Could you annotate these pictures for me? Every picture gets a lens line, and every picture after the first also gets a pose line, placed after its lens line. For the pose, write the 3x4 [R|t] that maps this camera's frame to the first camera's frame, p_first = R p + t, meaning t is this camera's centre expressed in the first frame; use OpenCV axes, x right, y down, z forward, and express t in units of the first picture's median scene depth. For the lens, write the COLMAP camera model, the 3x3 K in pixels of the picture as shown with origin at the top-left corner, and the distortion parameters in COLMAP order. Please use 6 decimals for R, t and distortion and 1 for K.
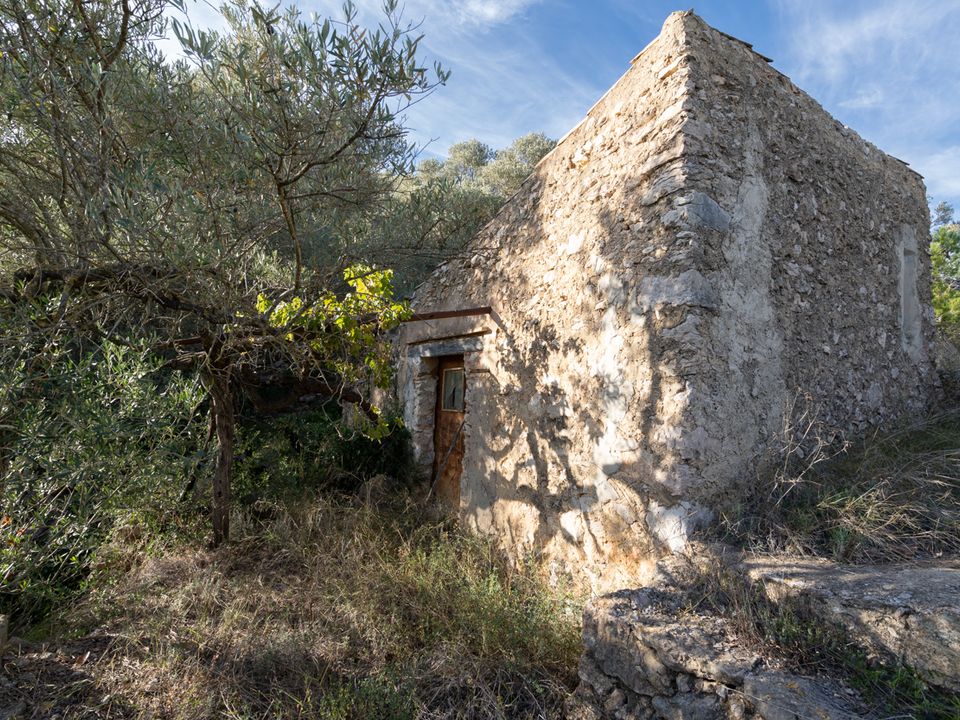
lens RADIAL K [[519.1, 0, 479.9], [0, 519.1, 345.6], [0, 0, 1]] dist [0.001097, 0.001806]
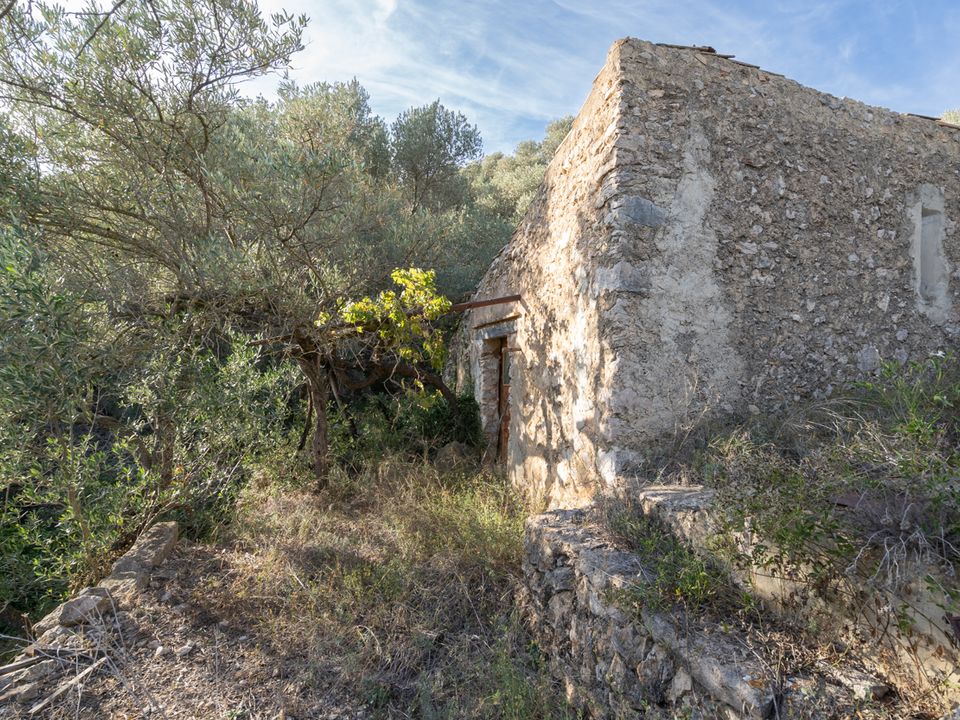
lens RADIAL K [[510.2, 0, 479.6], [0, 510.2, 350.4], [0, 0, 1]] dist [0.001591, 0.002223]
pose [[0.974685, -0.041090, -0.219776, 0.265278], [0.051578, 0.997777, 0.042197, -0.003502], [0.217553, -0.052465, 0.974637, -0.209225]]
